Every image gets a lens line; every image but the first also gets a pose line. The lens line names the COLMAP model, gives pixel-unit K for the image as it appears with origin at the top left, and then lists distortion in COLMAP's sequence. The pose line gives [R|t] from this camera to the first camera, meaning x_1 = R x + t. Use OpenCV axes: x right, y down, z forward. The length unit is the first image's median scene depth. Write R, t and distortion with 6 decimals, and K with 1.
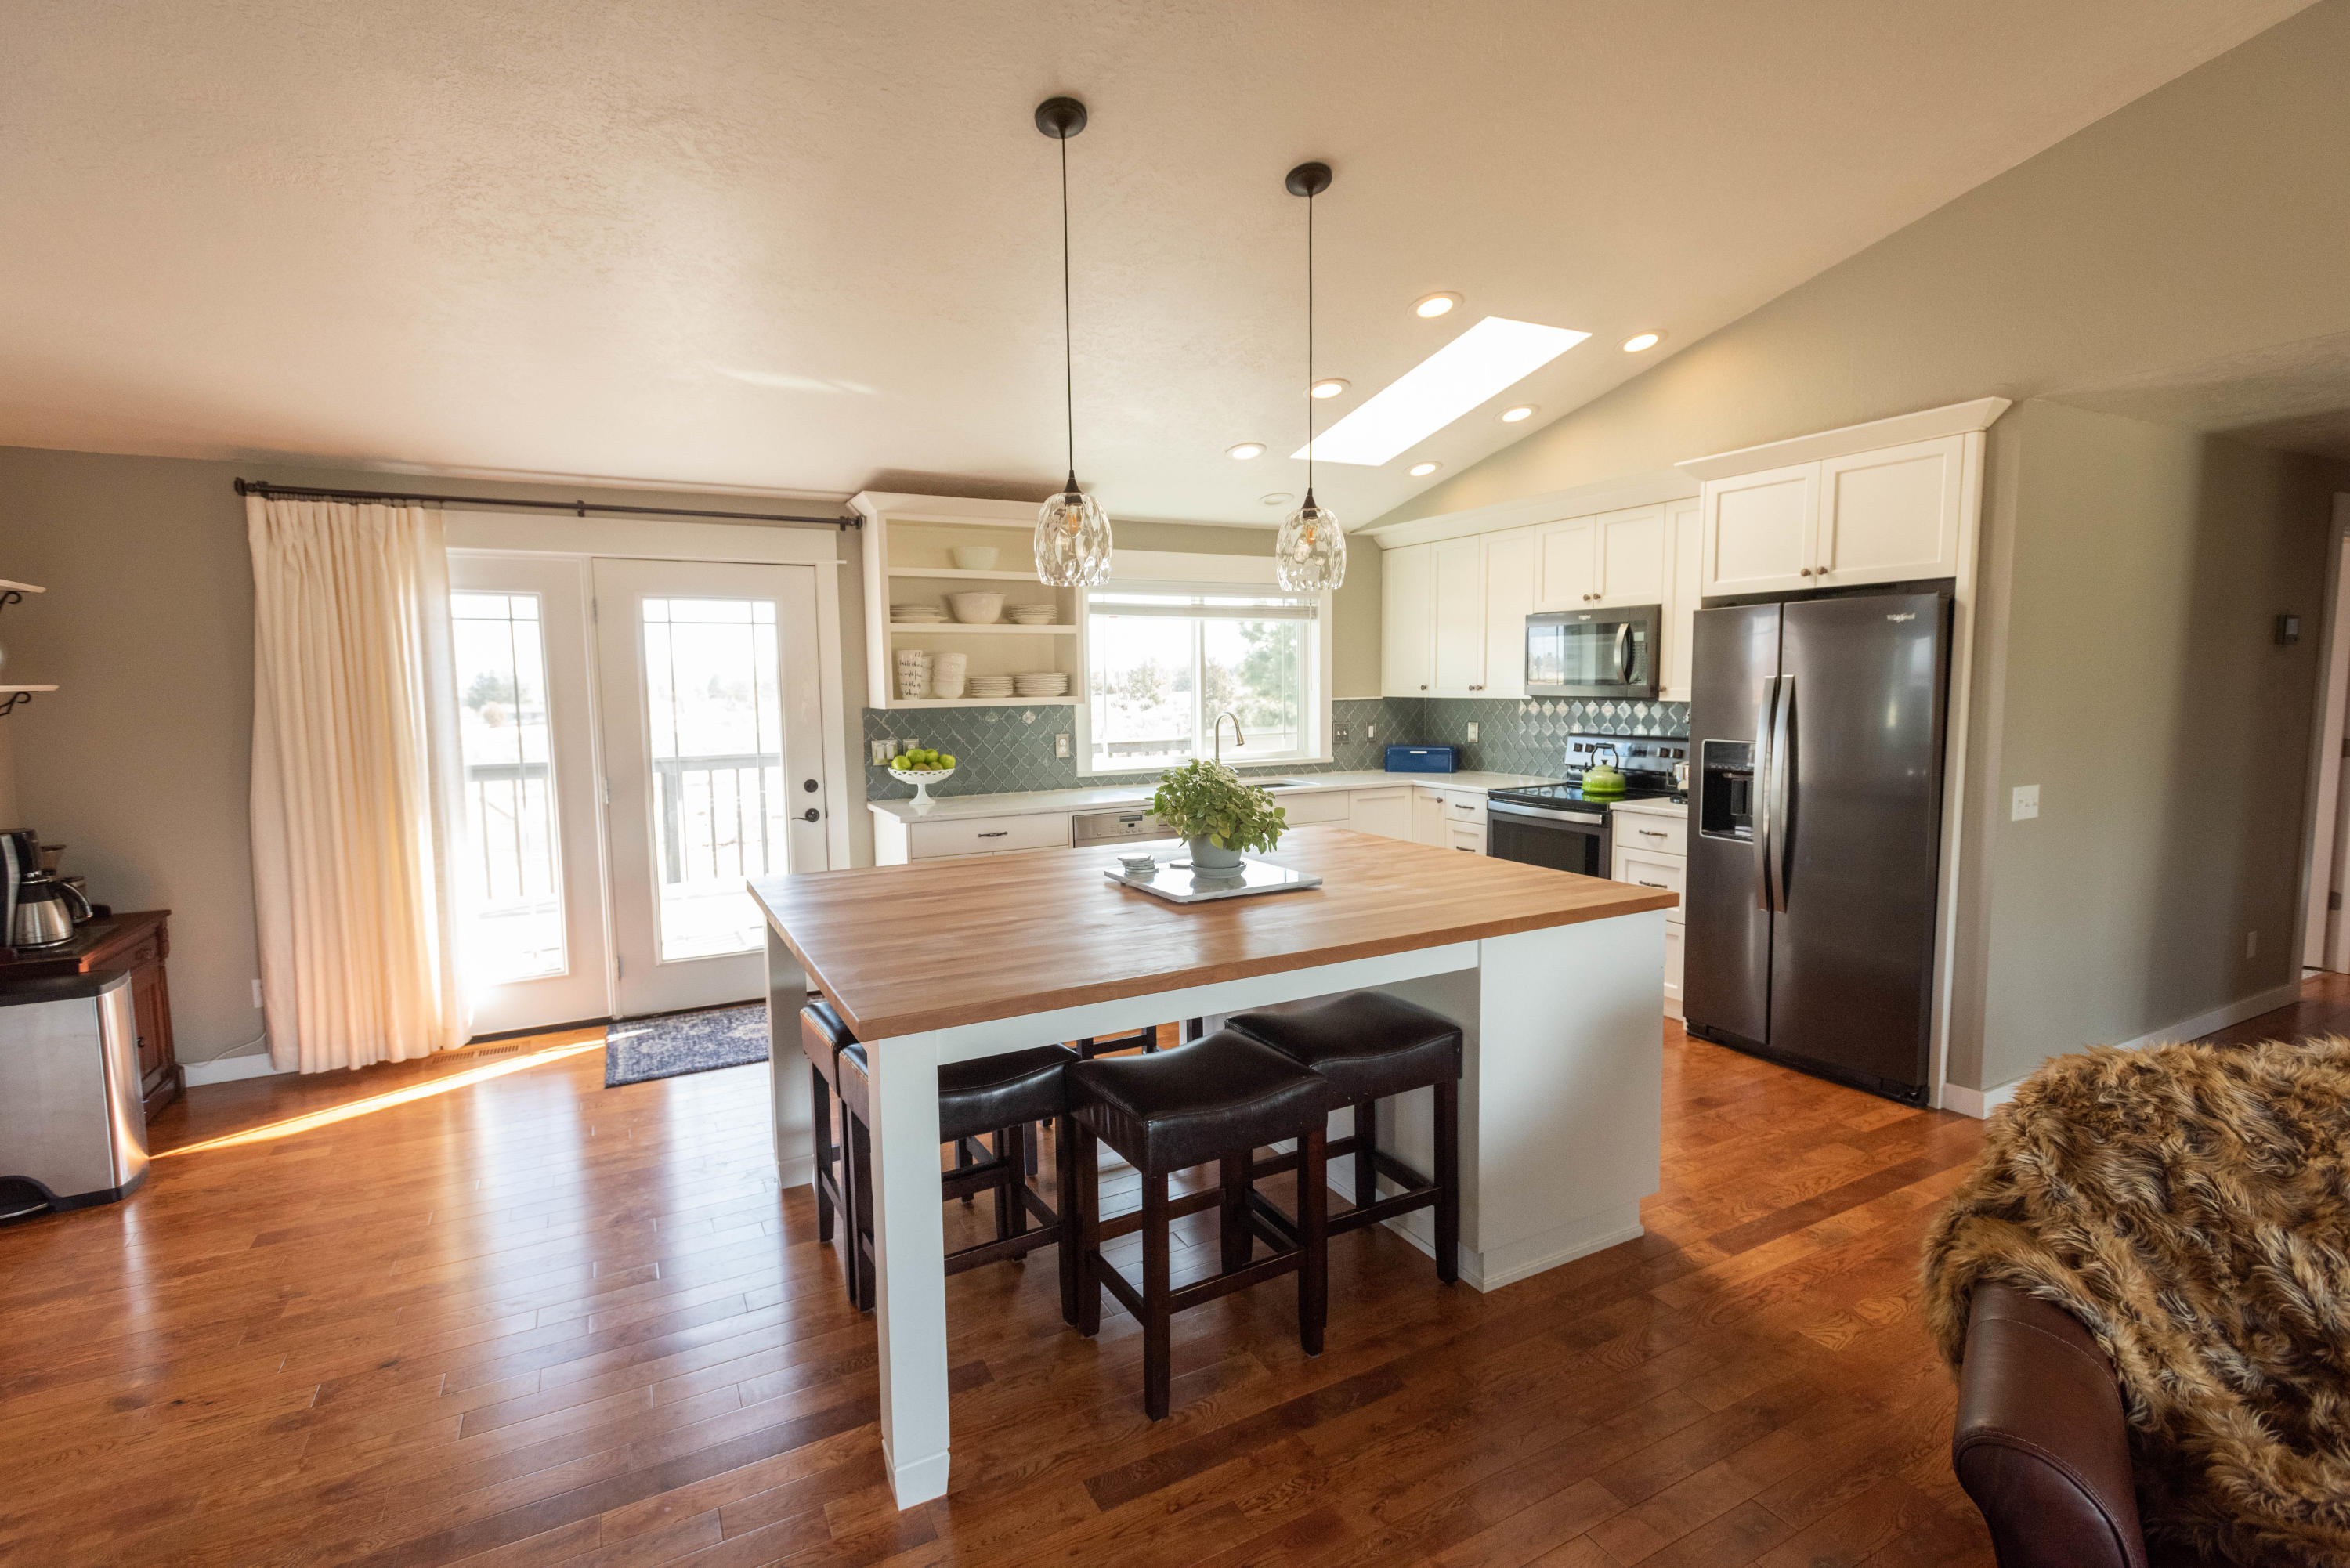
lens RADIAL K [[1080.8, 0, 1177.4], [0, 1080.8, 784.5], [0, 0, 1]] dist [0.018767, -0.007836]
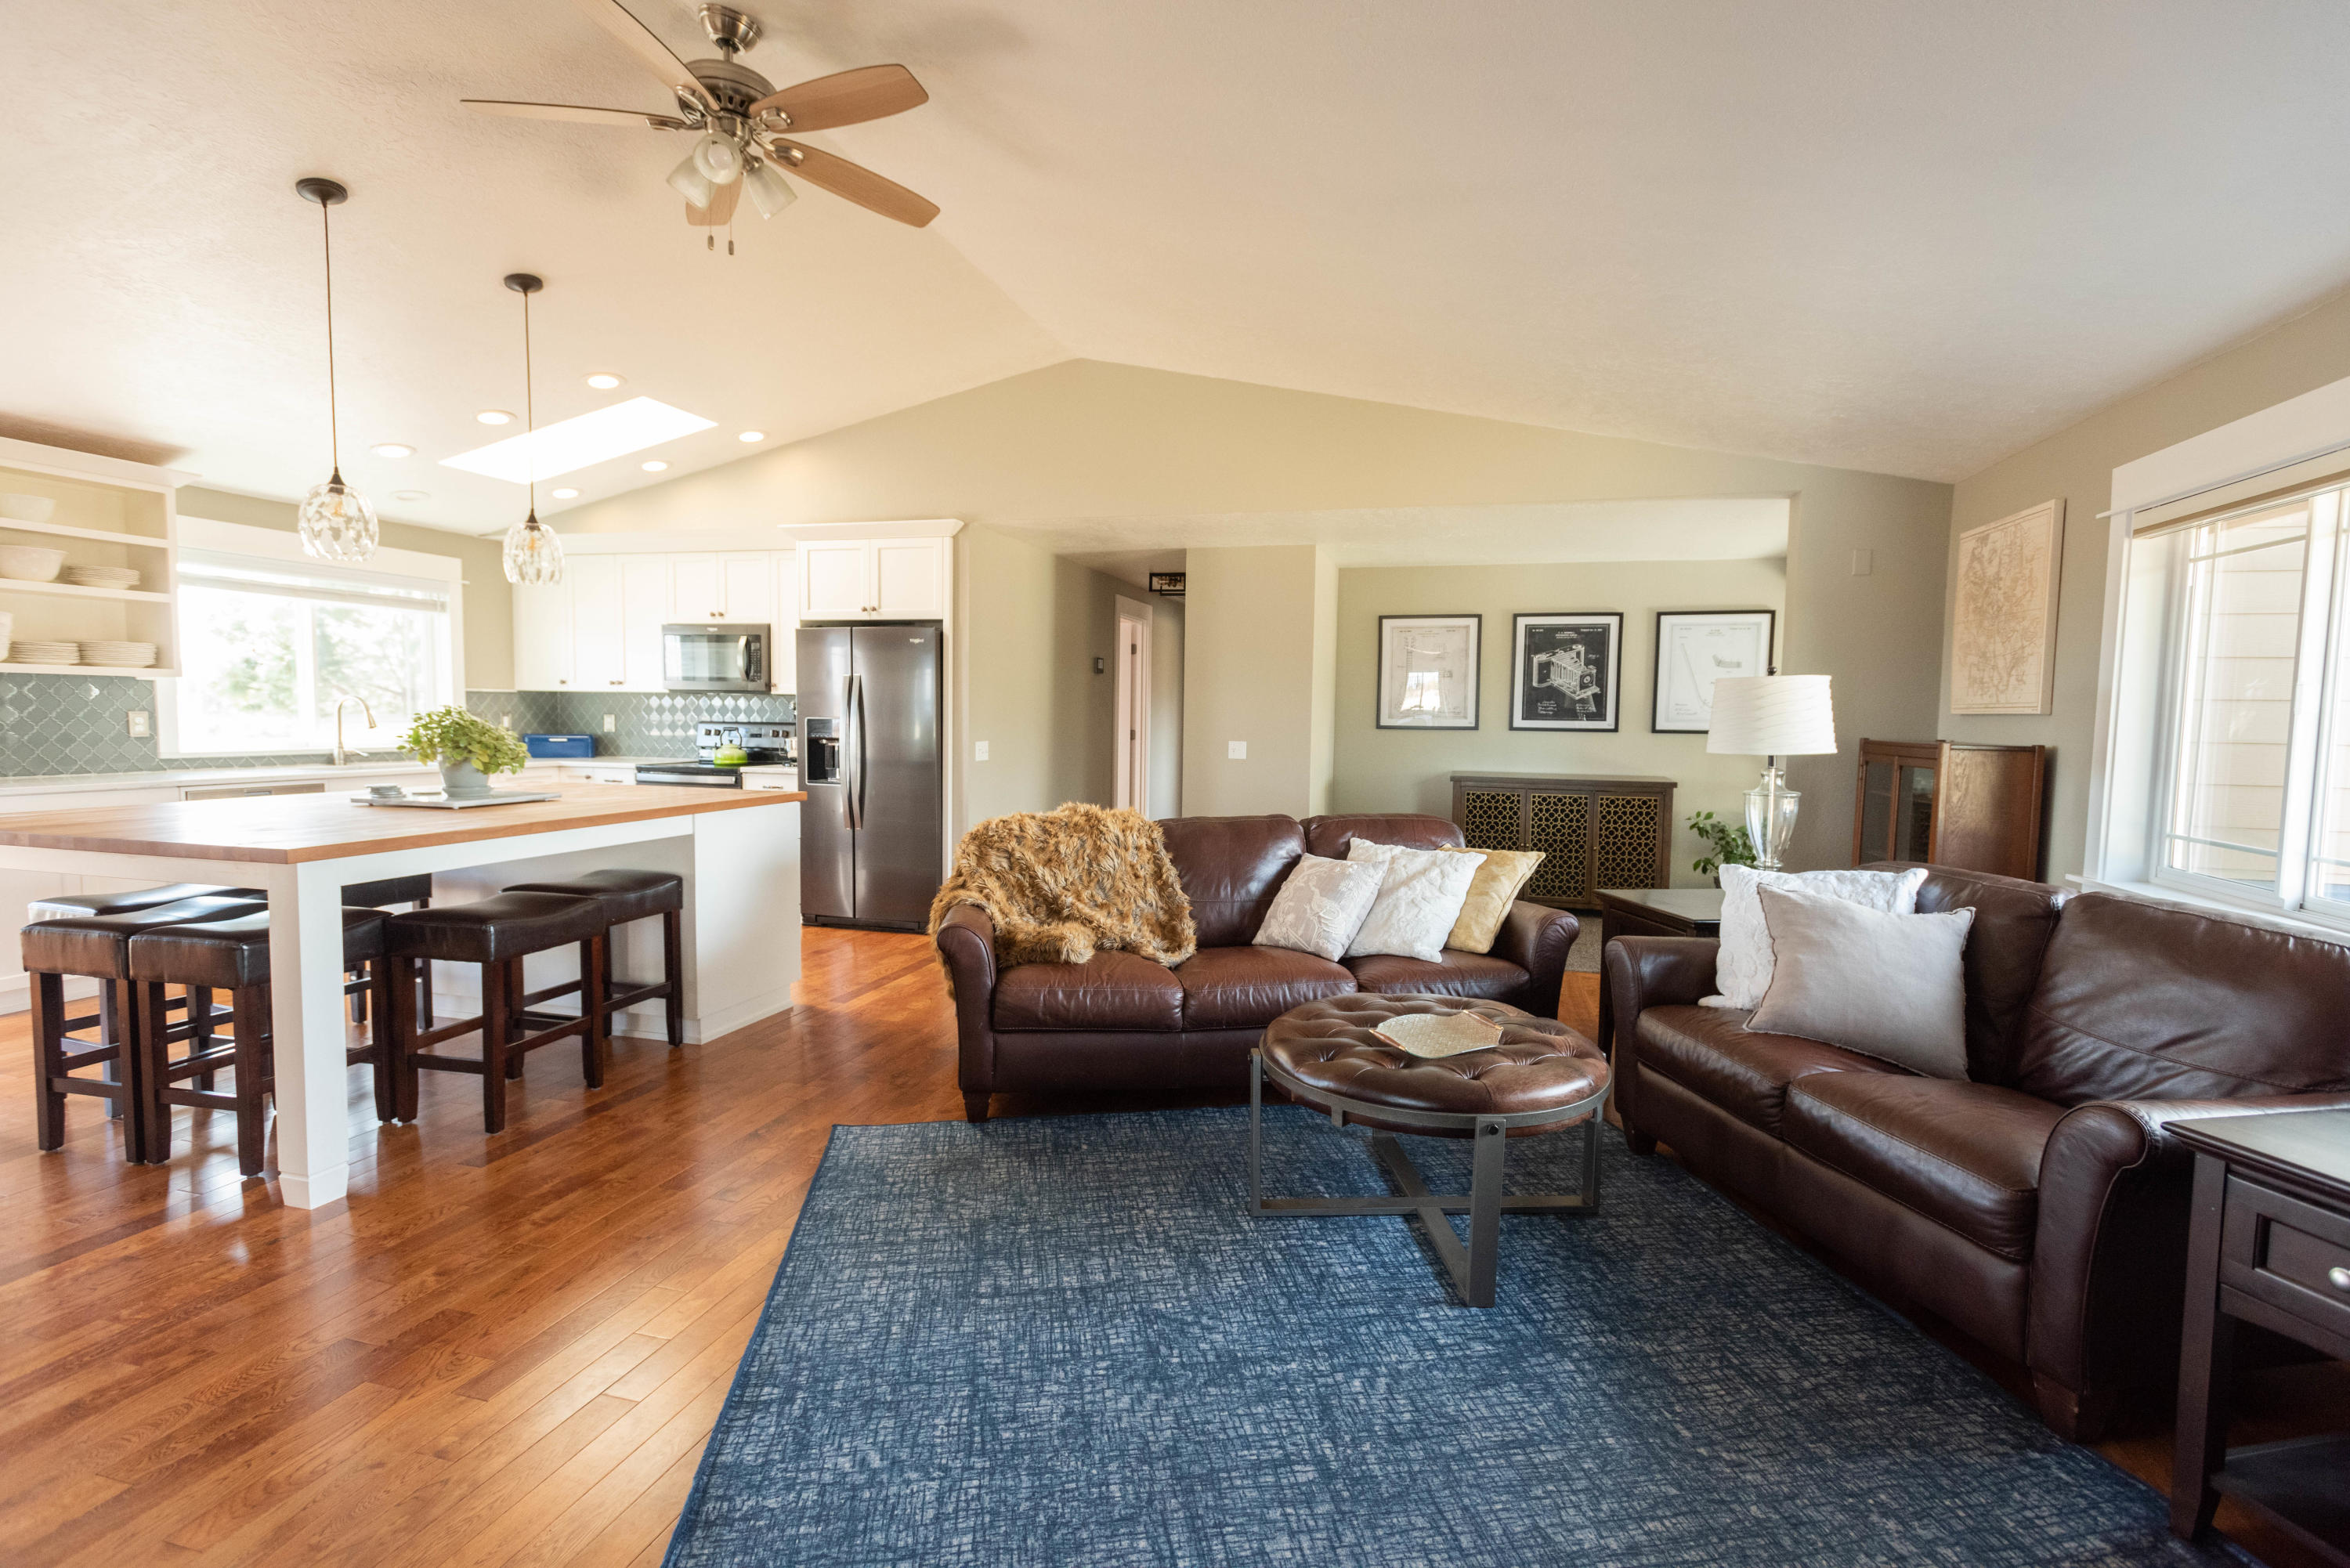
lens RADIAL K [[1080.8, 0, 1177.4], [0, 1080.8, 784.5], [0, 0, 1]] dist [0.018767, -0.007836]
pose [[0.691041, -0.023554, 0.722431, -0.217552], [0.045168, 0.998923, -0.010636, 0.084293], [-0.721403, 0.039981, 0.691361, -0.352325]]
